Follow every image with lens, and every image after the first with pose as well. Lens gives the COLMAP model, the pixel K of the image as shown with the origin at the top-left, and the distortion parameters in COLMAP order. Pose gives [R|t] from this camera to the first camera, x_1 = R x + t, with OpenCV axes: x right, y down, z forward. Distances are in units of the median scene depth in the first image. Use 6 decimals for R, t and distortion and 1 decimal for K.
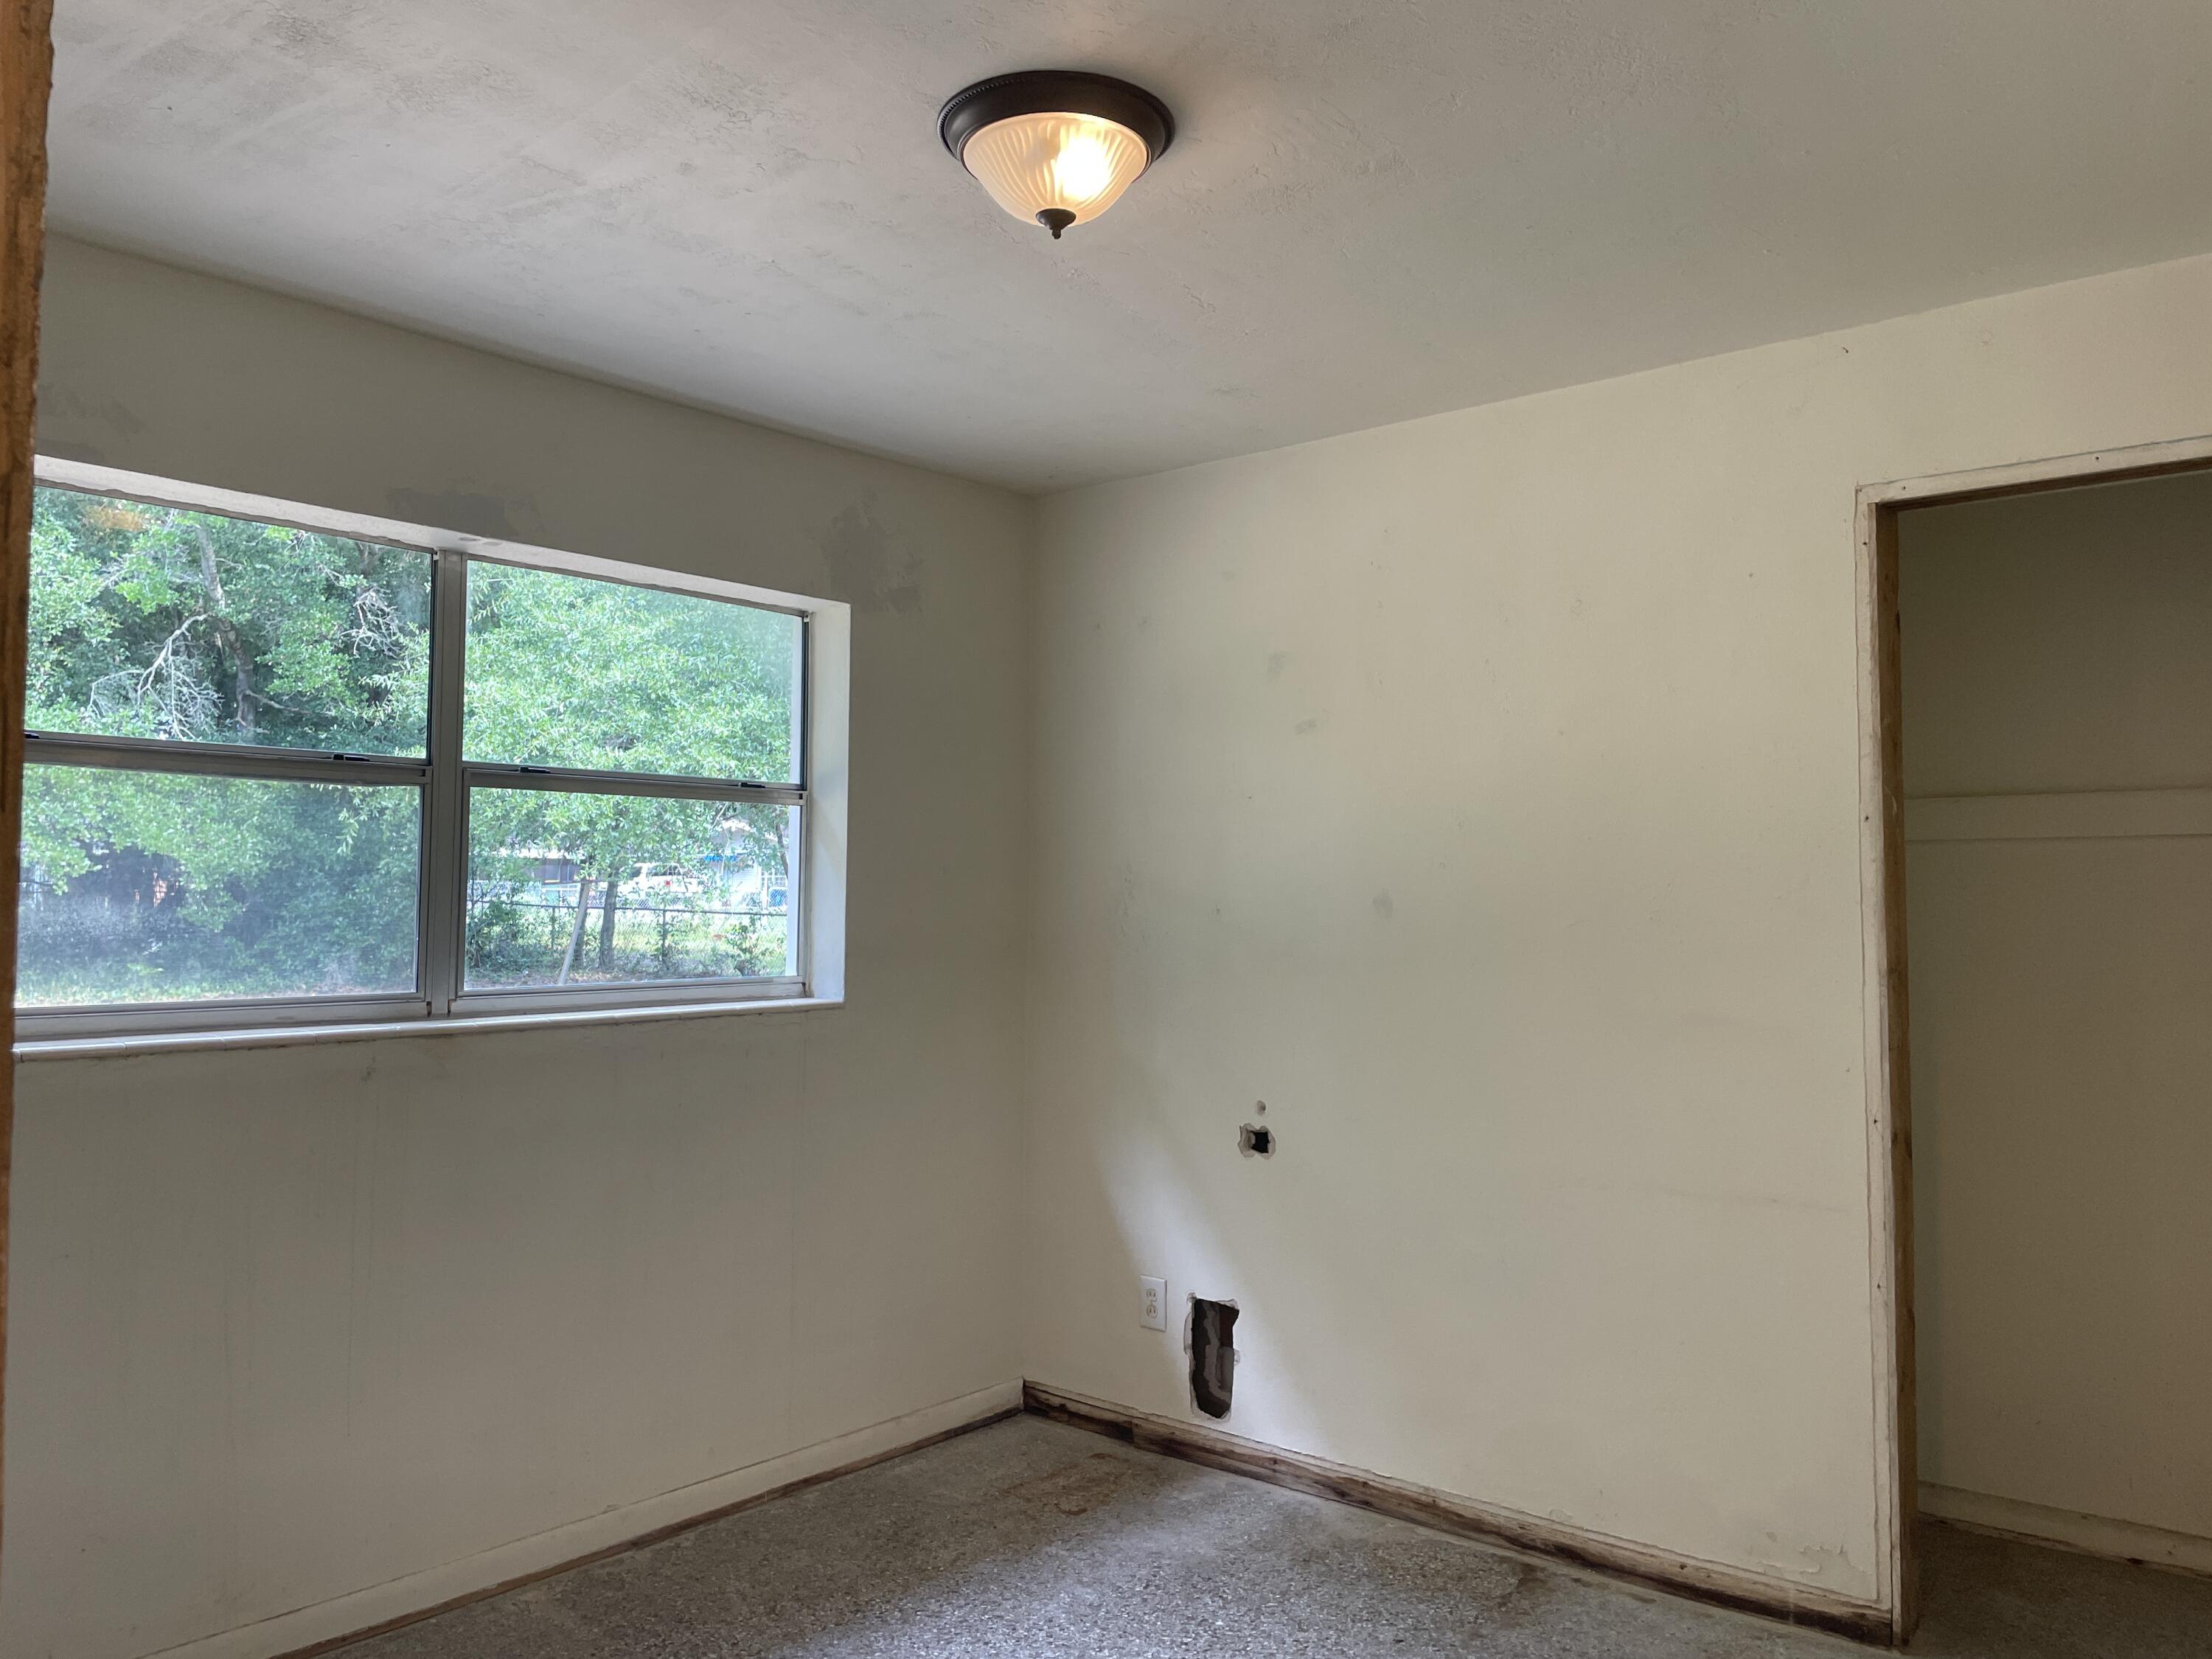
lens RADIAL K [[1668.0, 0, 1114.9], [0, 1668.0, 815.0], [0, 0, 1]] dist [0.093922, -0.110193]
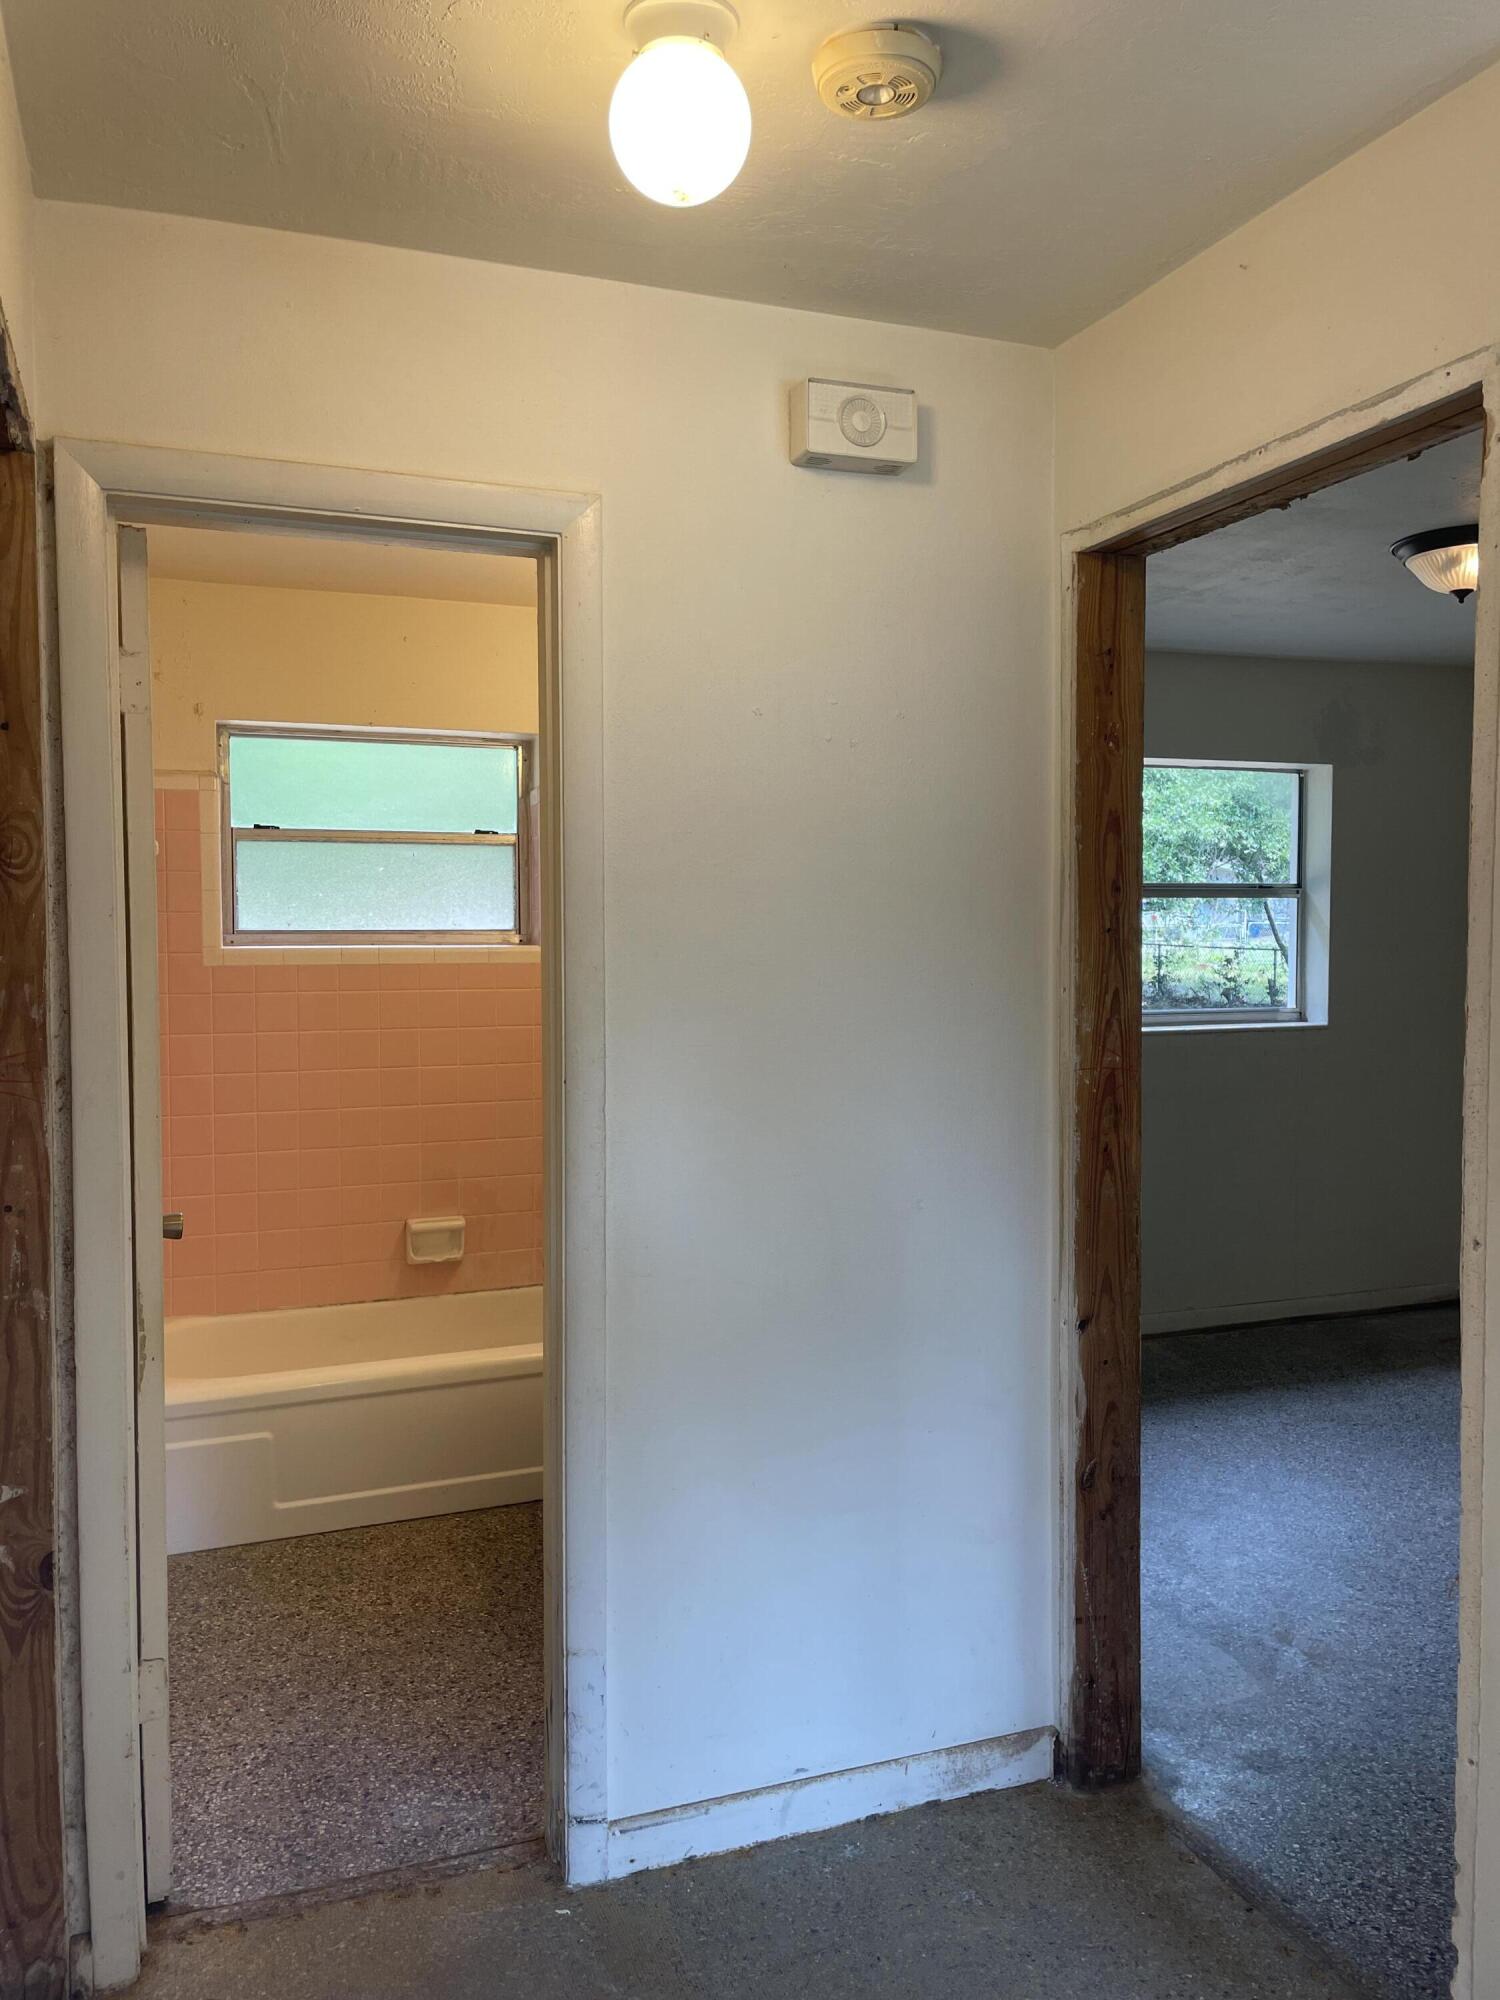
lens RADIAL K [[1503.8, 0, 759.0], [0, 1503.8, 994.3], [0, 0, 1]] dist [0.091520, -0.108438]
pose [[0.871485, 0.012937, -0.490251, 0.018988], [0.032635, 0.995906, 0.084293, -0.014555], [0.489334, -0.089459, 0.867496, -0.131921]]
